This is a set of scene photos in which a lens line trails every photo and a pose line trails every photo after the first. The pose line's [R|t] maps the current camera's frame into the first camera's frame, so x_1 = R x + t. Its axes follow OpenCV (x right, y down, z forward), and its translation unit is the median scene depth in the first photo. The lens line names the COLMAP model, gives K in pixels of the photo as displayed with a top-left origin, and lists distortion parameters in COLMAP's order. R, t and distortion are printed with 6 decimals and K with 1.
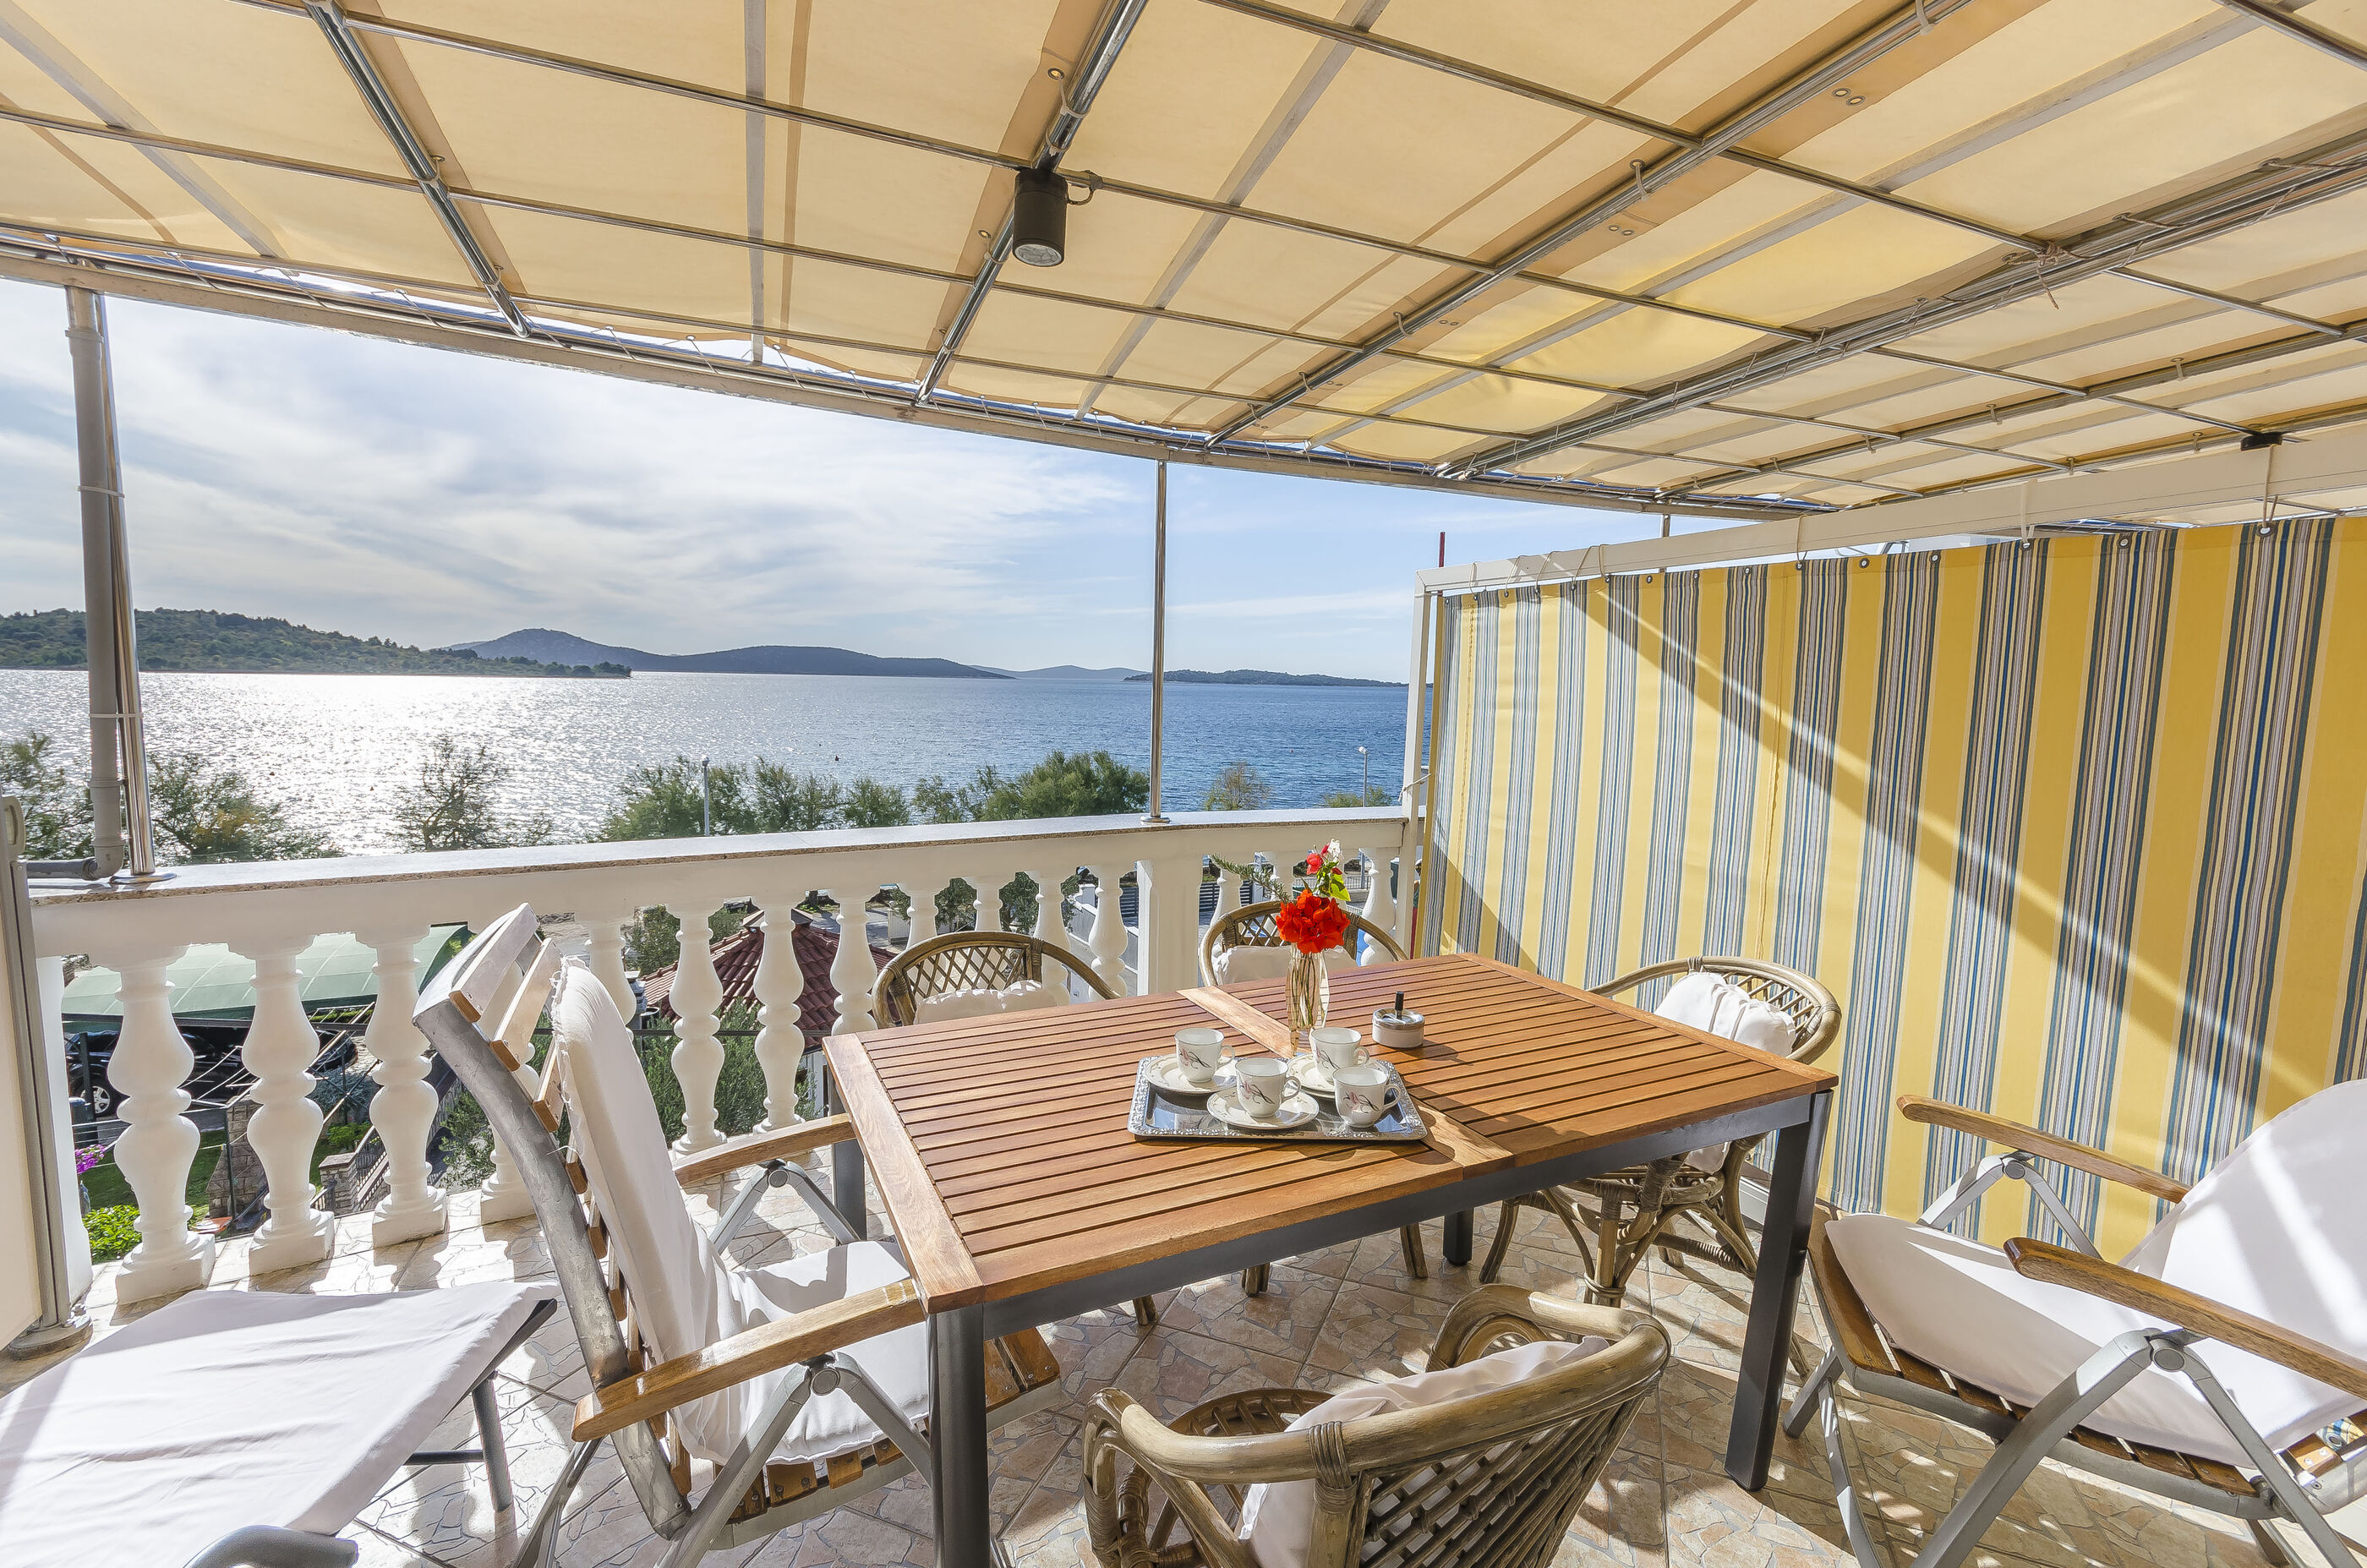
lens RADIAL K [[1070.0, 0, 1160.6], [0, 1070.0, 801.3], [0, 0, 1]] dist [0.009804, 0.001393]
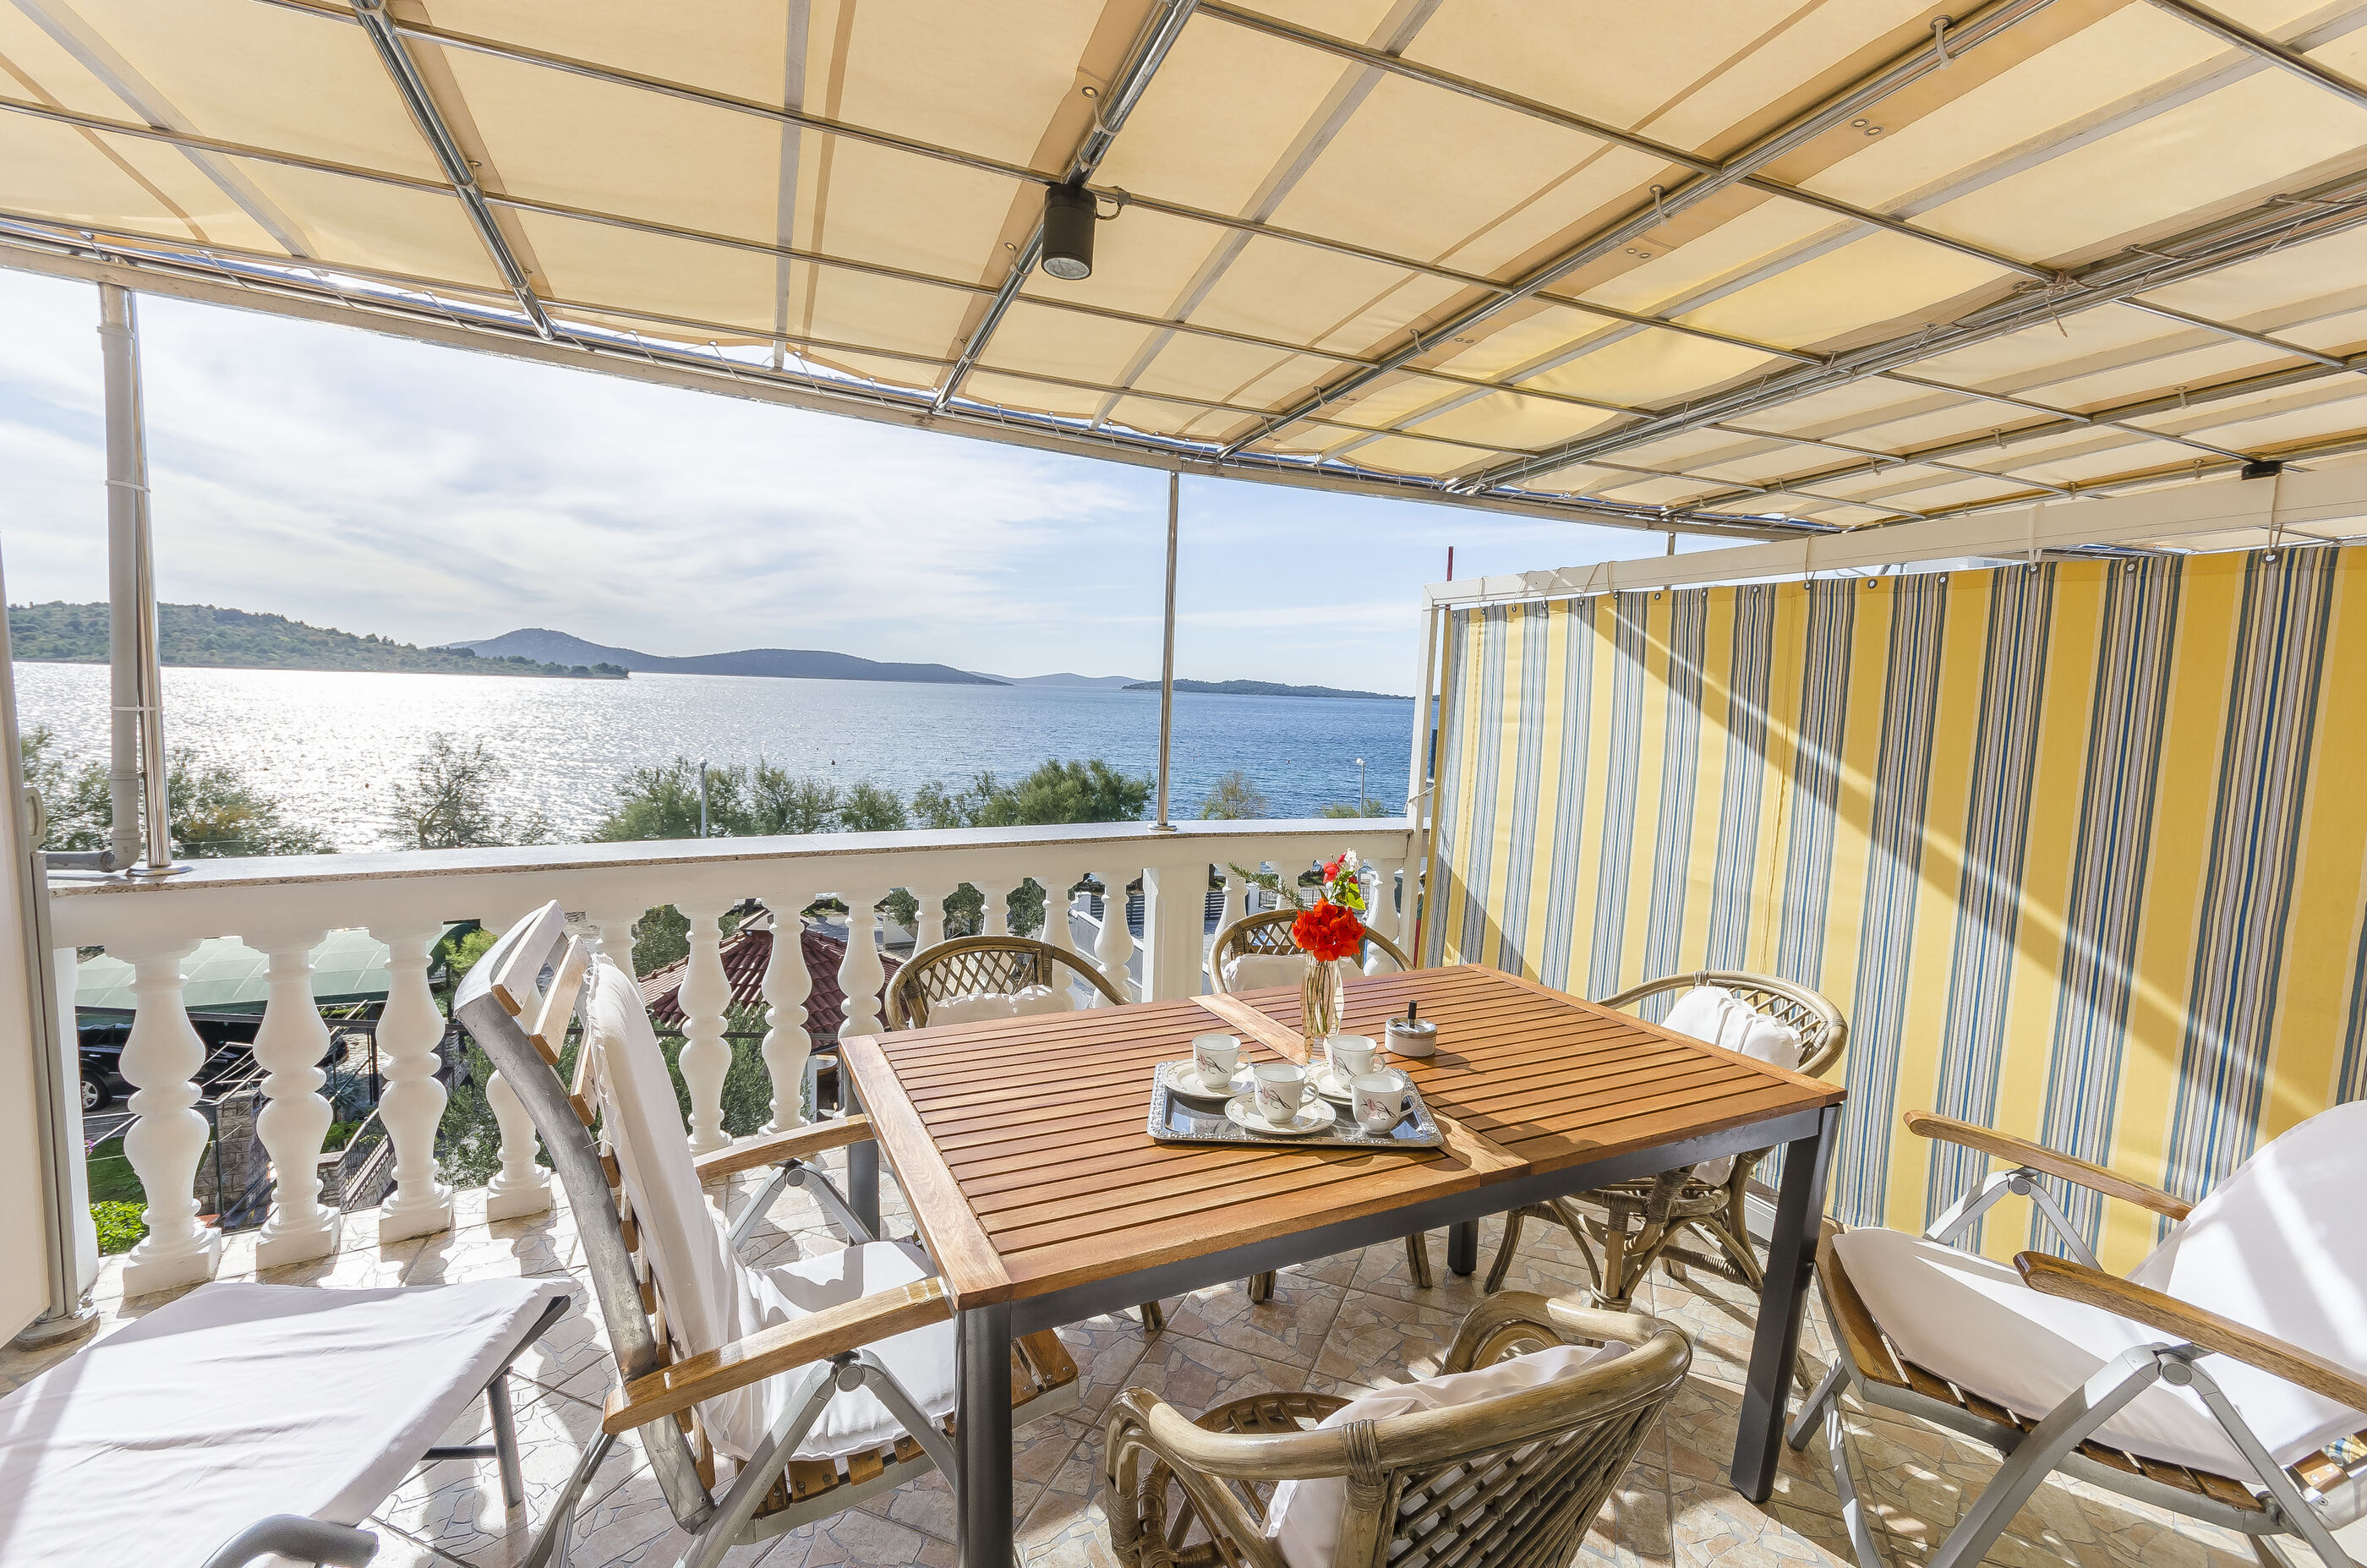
lens RADIAL K [[1070.0, 0, 1159.1], [0, 1070.0, 800.0], [0, 0, 1]] dist [0.009804, 0.001393]
pose [[0.999885, 0.014554, 0.004158, -0.018447], [-0.014514, 0.999848, -0.009648, 0.001709], [-0.004298, 0.009586, 0.999945, -0.007661]]
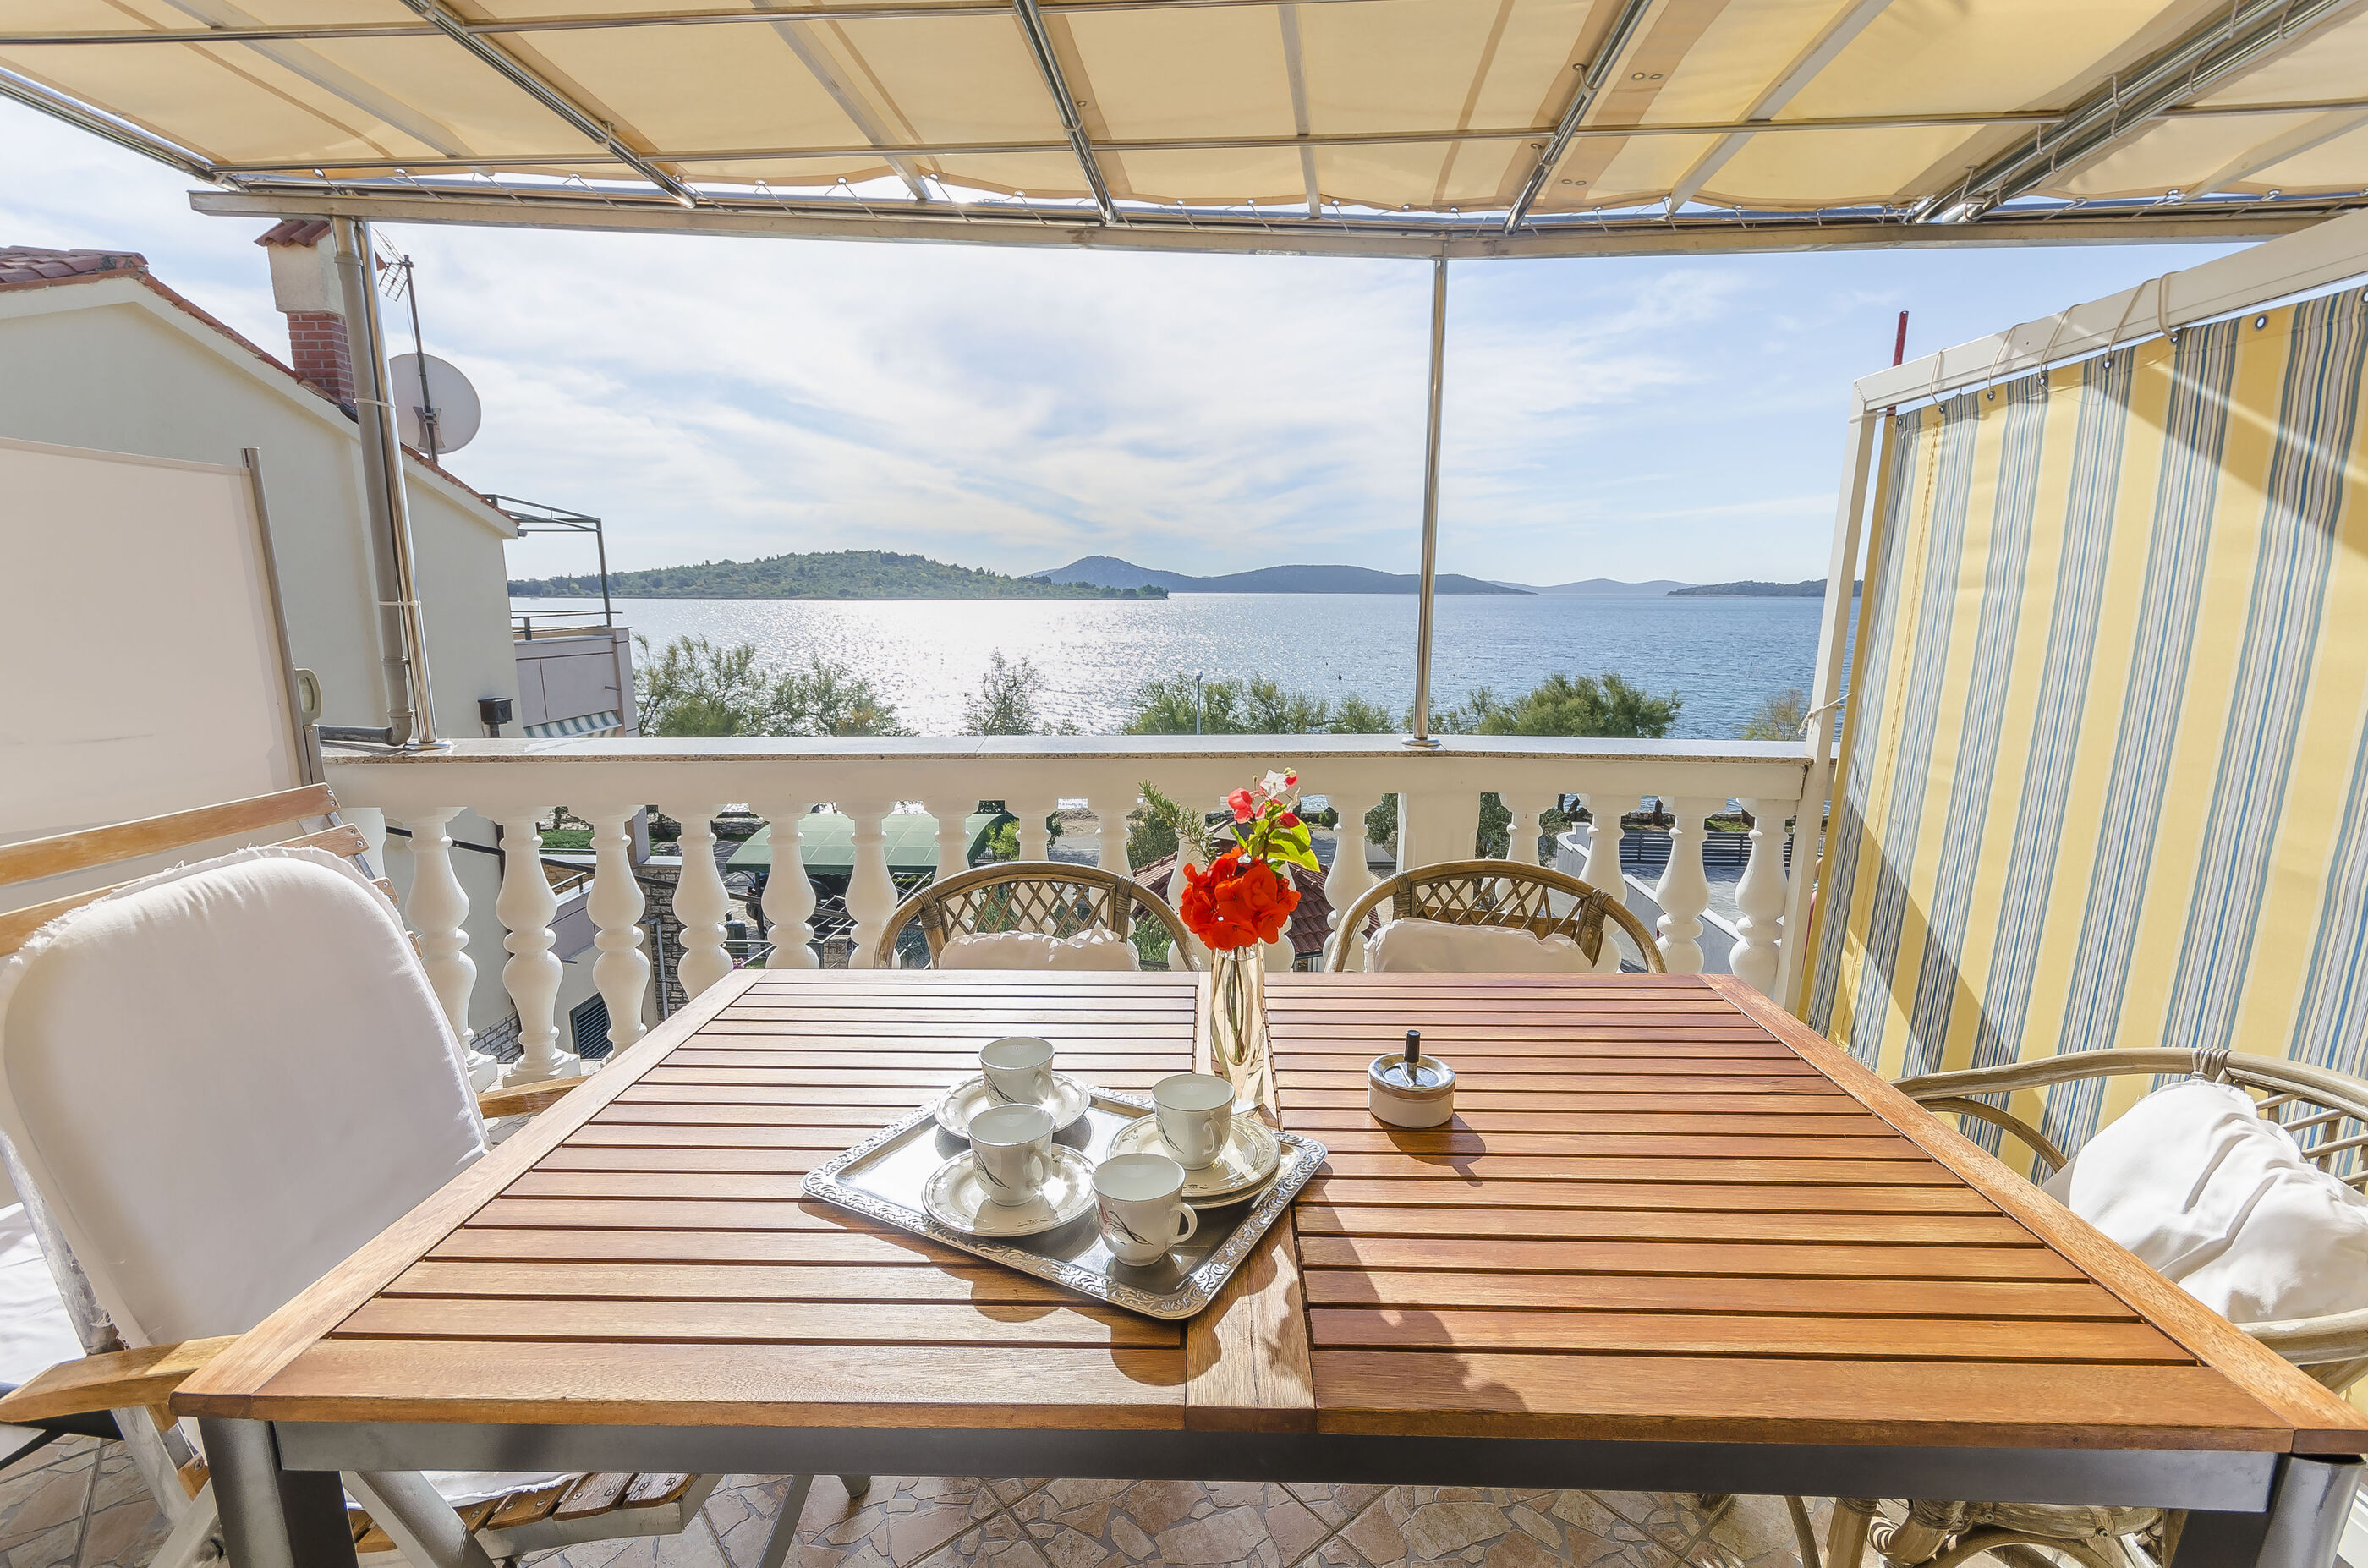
lens RADIAL K [[1070.5, 0, 1192.5], [0, 1070.5, 802.7], [0, 0, 1]] dist [0.009804, 0.001393]
pose [[0.887503, 0.072004, -0.455142, 0.309662], [-0.039126, 0.995924, 0.081263, 0.005434], [0.459138, -0.054313, 0.886703, 0.344931]]
